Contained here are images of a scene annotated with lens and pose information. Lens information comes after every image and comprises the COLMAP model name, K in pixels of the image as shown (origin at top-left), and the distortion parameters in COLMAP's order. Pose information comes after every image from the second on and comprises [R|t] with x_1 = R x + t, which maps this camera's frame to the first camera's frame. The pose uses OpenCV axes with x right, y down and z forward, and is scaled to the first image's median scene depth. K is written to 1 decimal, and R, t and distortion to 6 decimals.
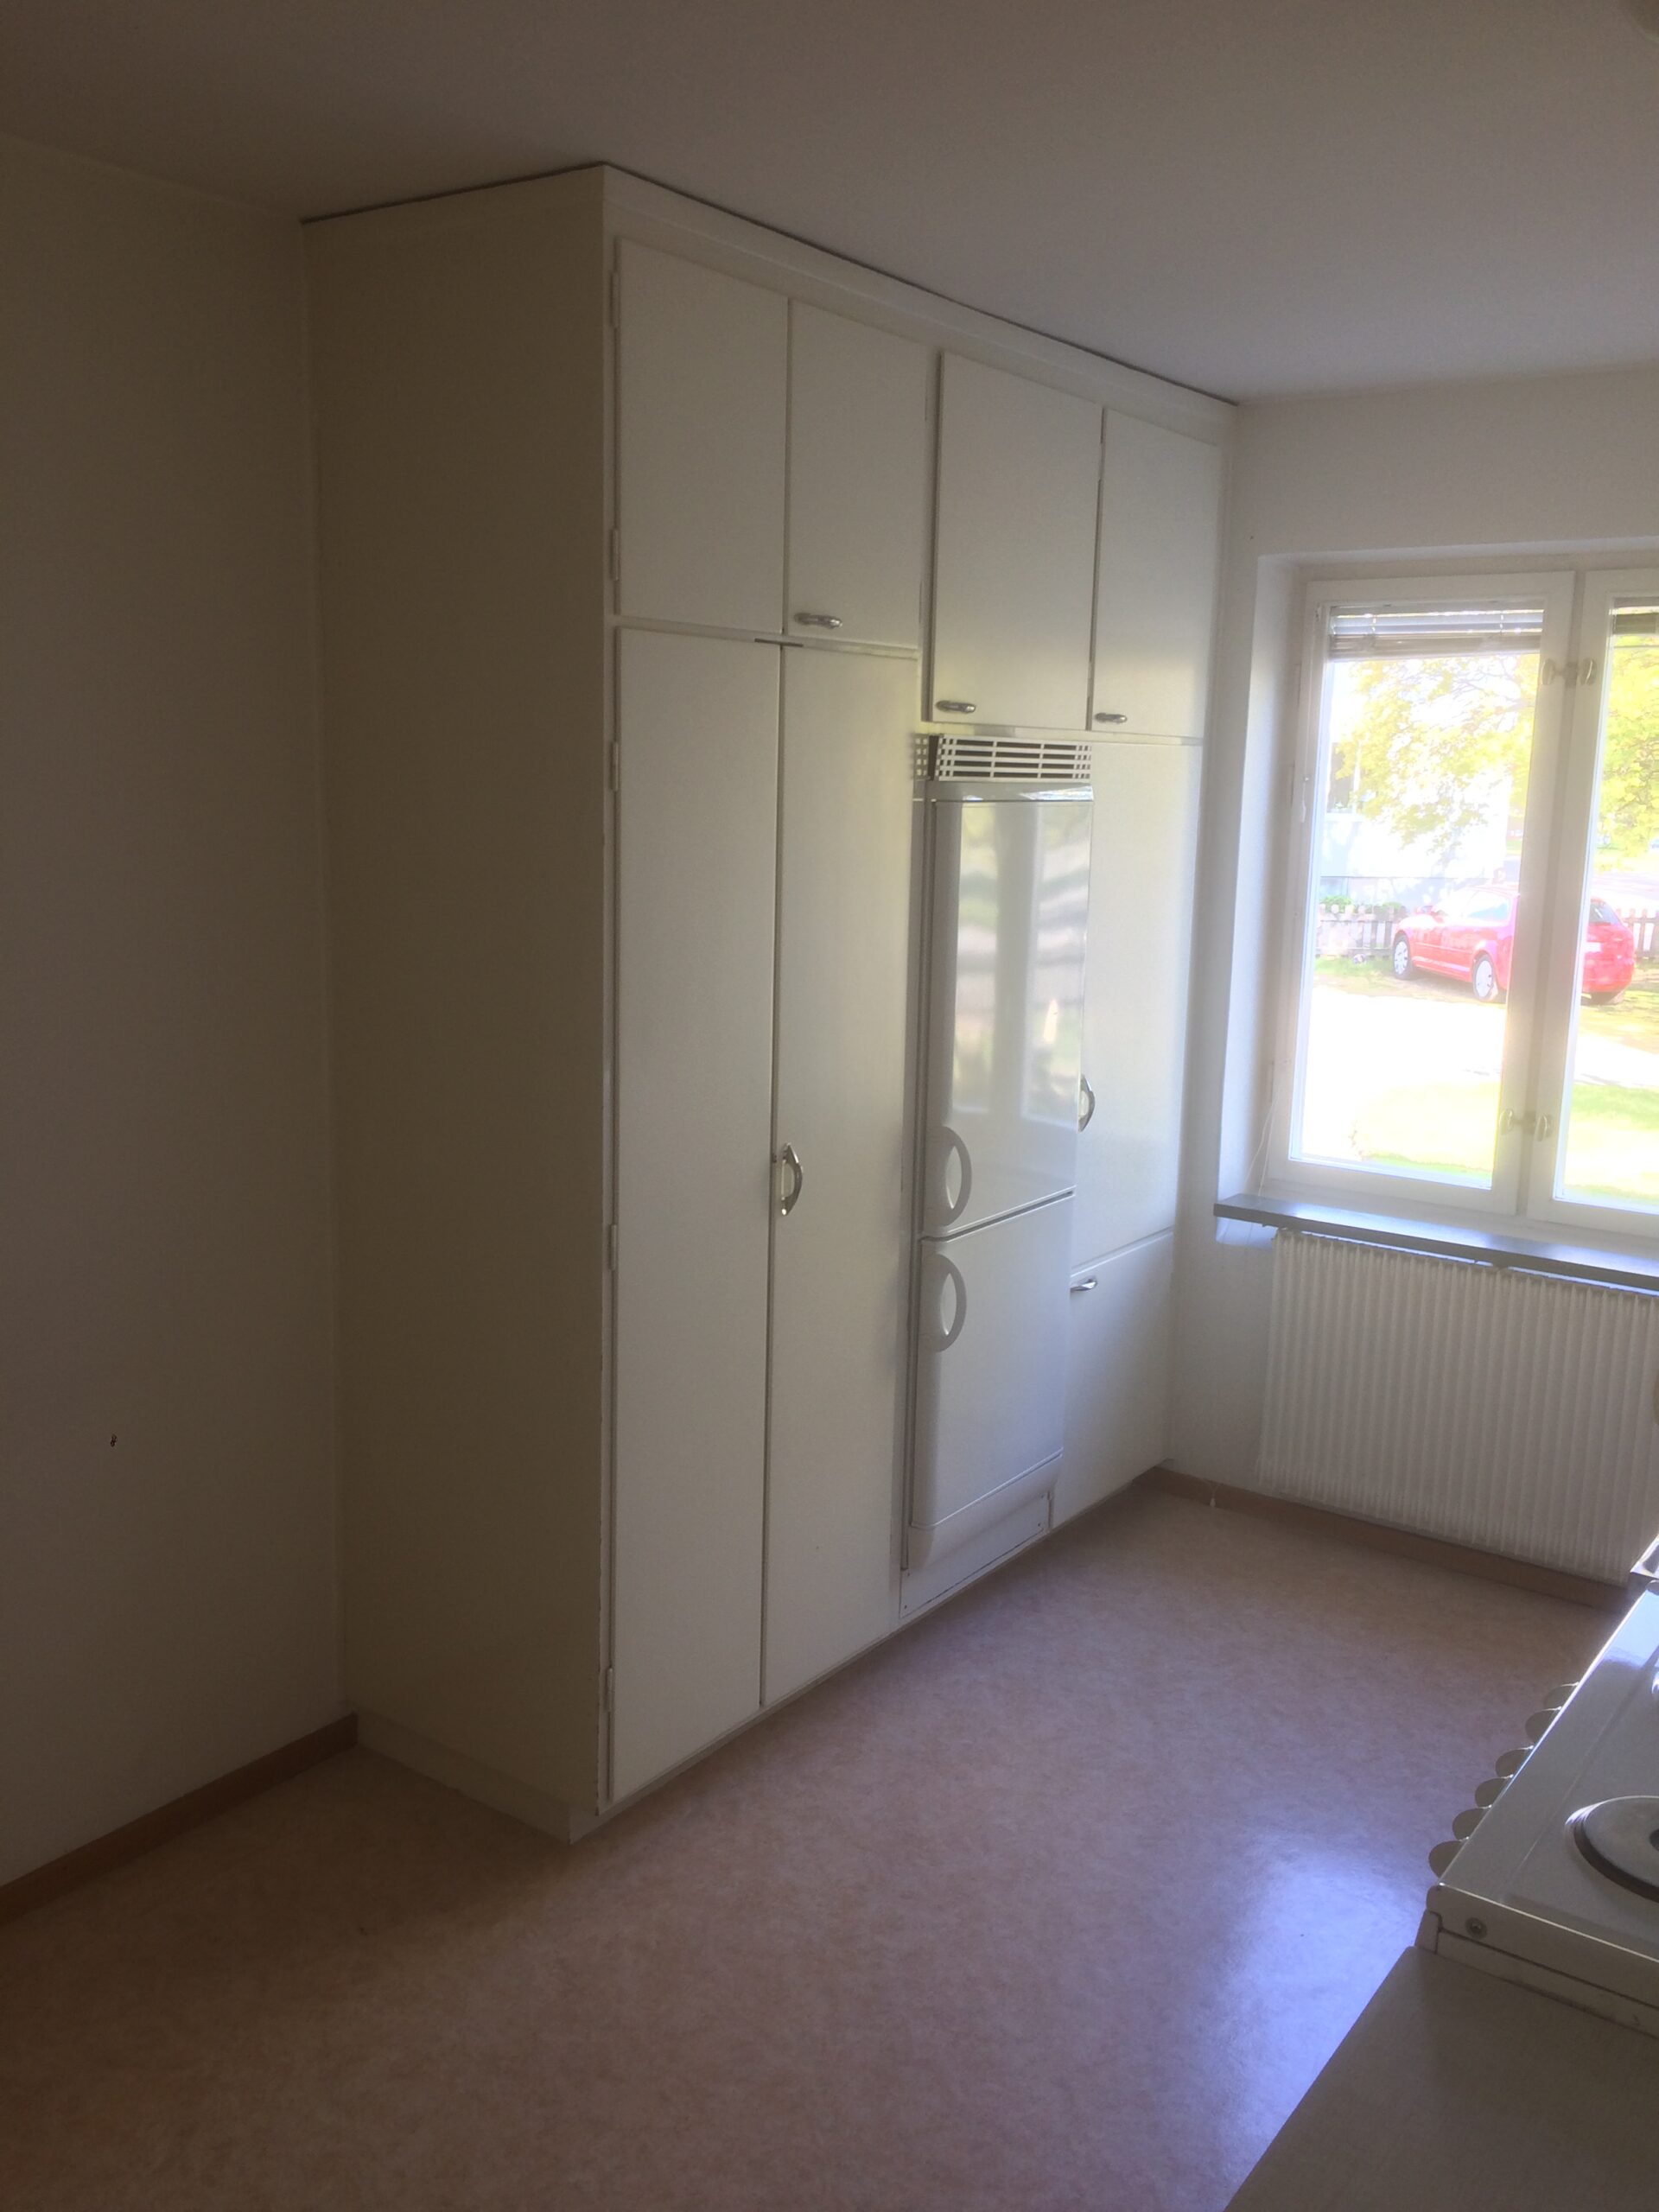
lens RADIAL K [[1914.2, 0, 829.5], [0, 1914.2, 1106.0], [0, 0, 1]] dist [-0.004769, -0.004212]
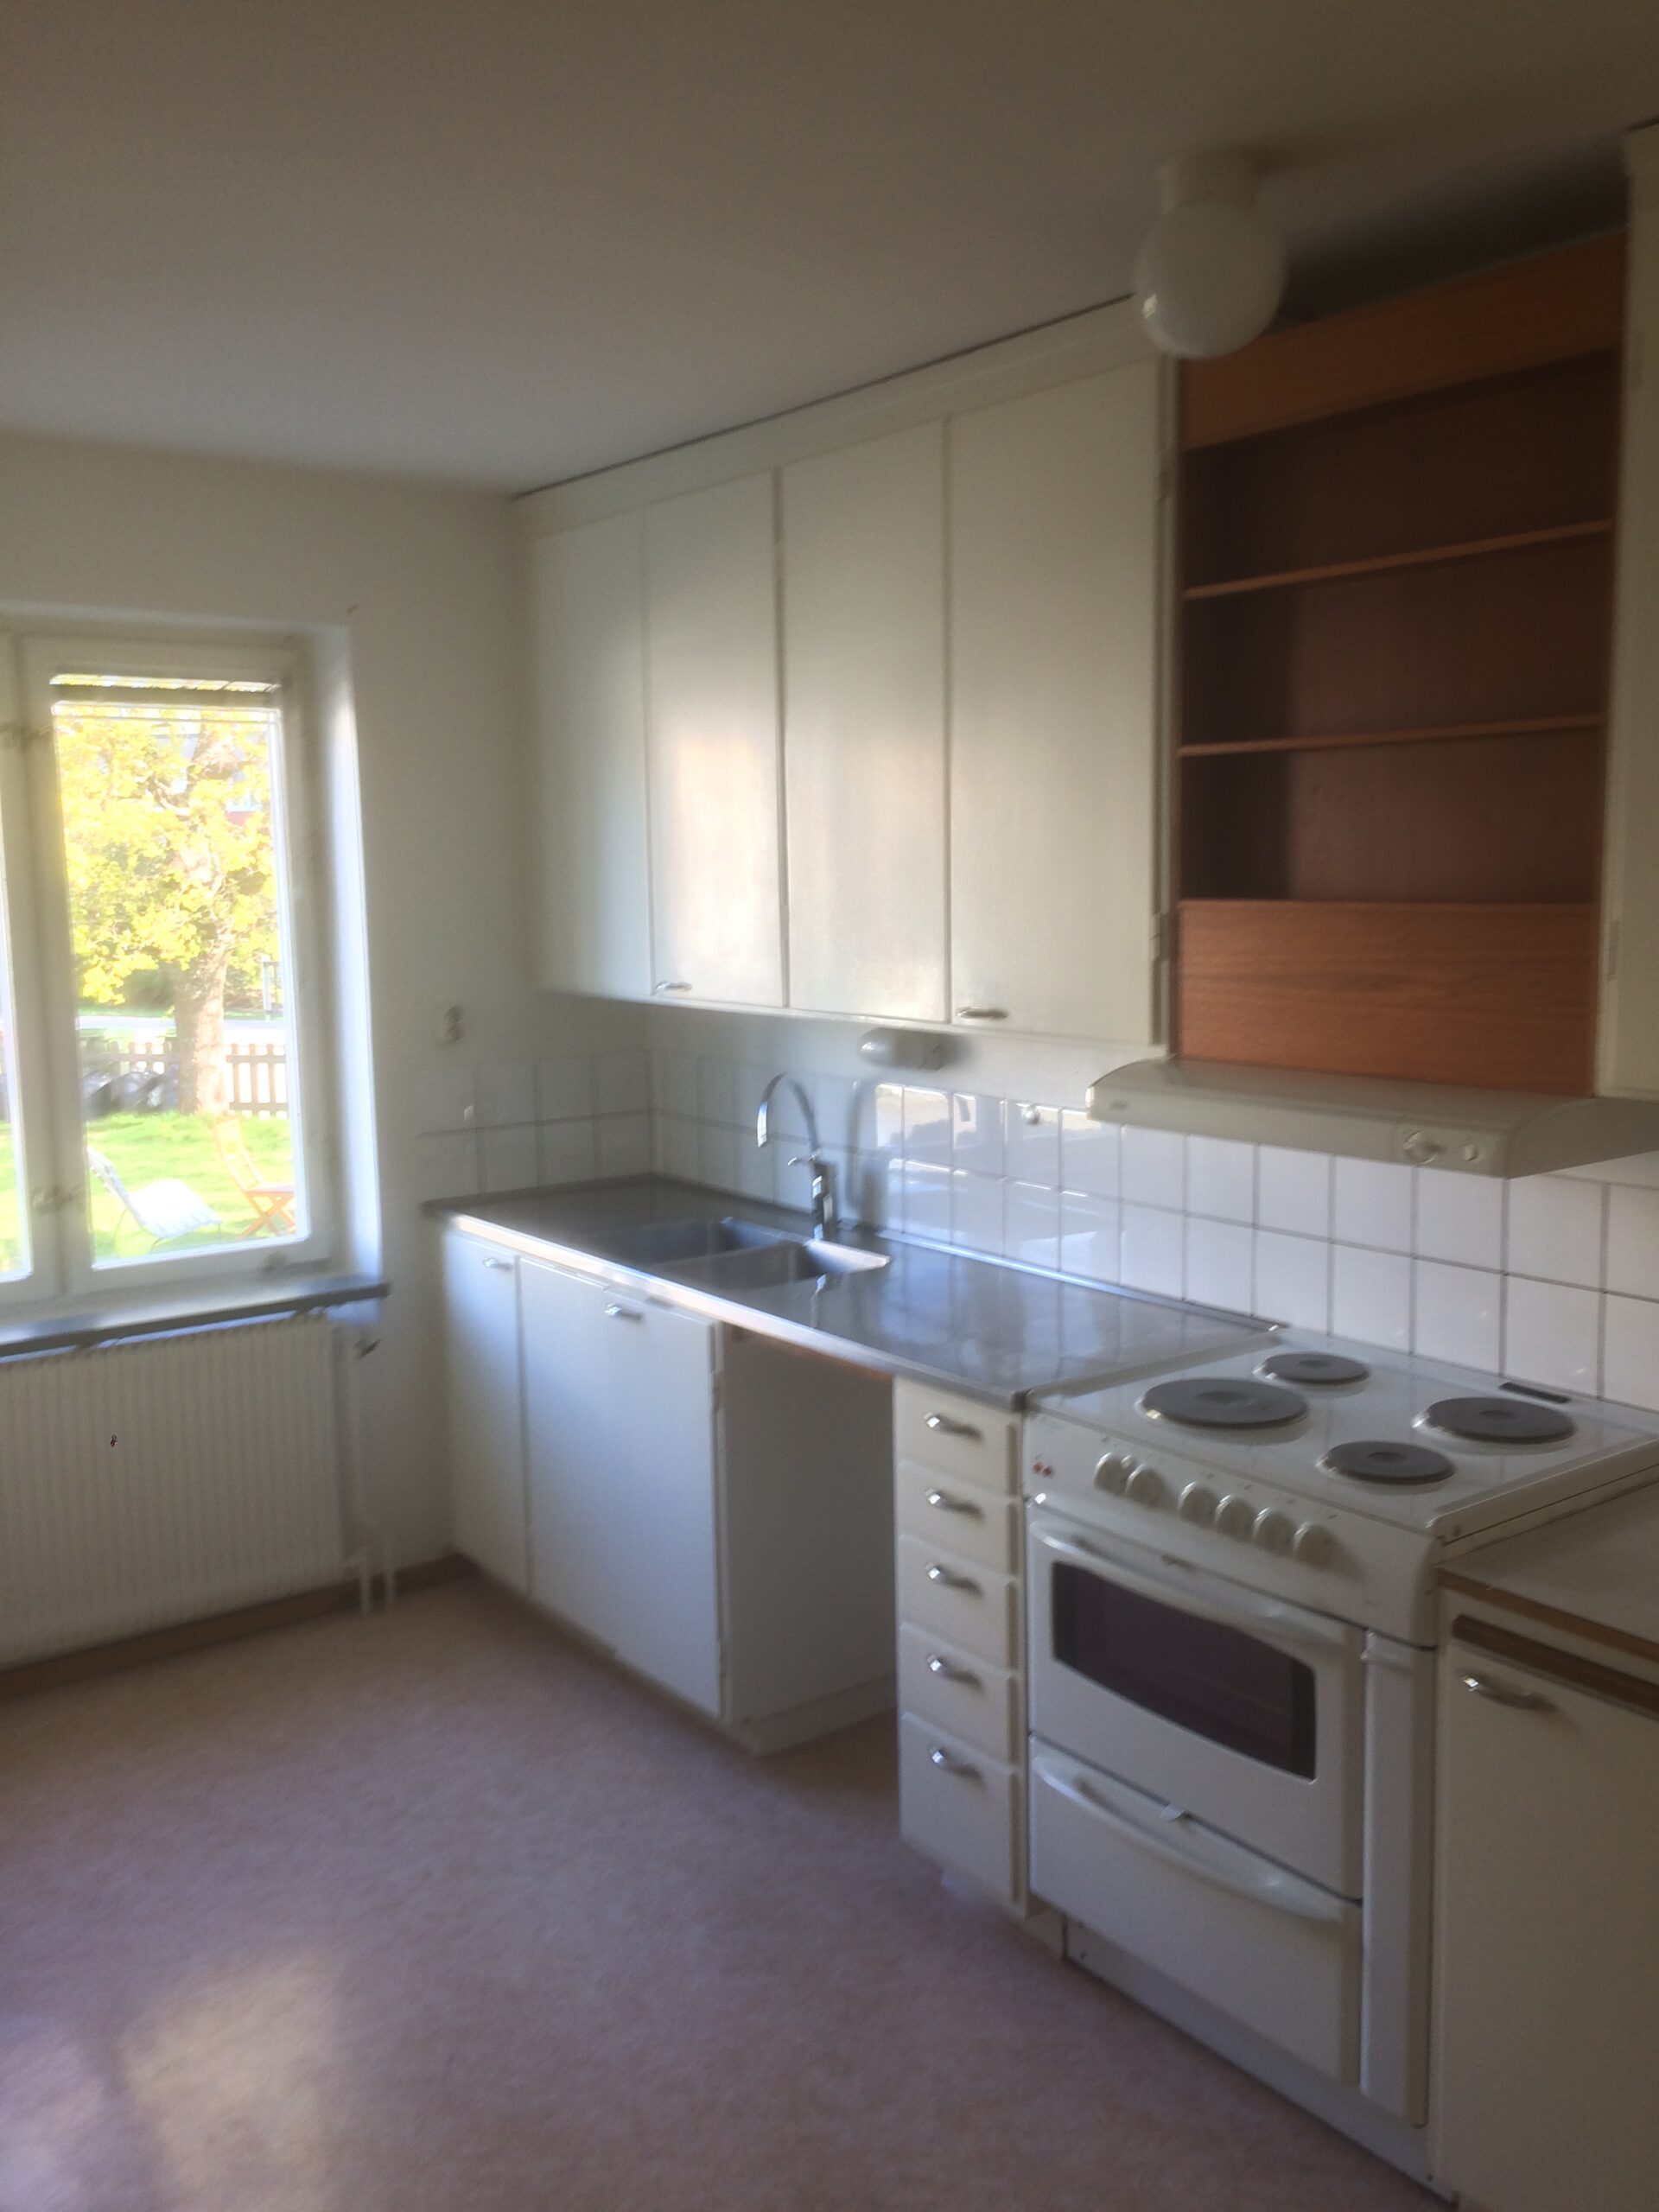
lens RADIAL K [[1914.2, 0, 829.5], [0, 1914.2, 1106.0], [0, 0, 1]] dist [-0.004769, -0.004212]
pose [[0.305888, -0.155328, 0.939311, -0.441358], [0.188111, 0.977012, 0.100304, -0.064367], [-0.933299, 0.146013, 0.328075, 0.322645]]
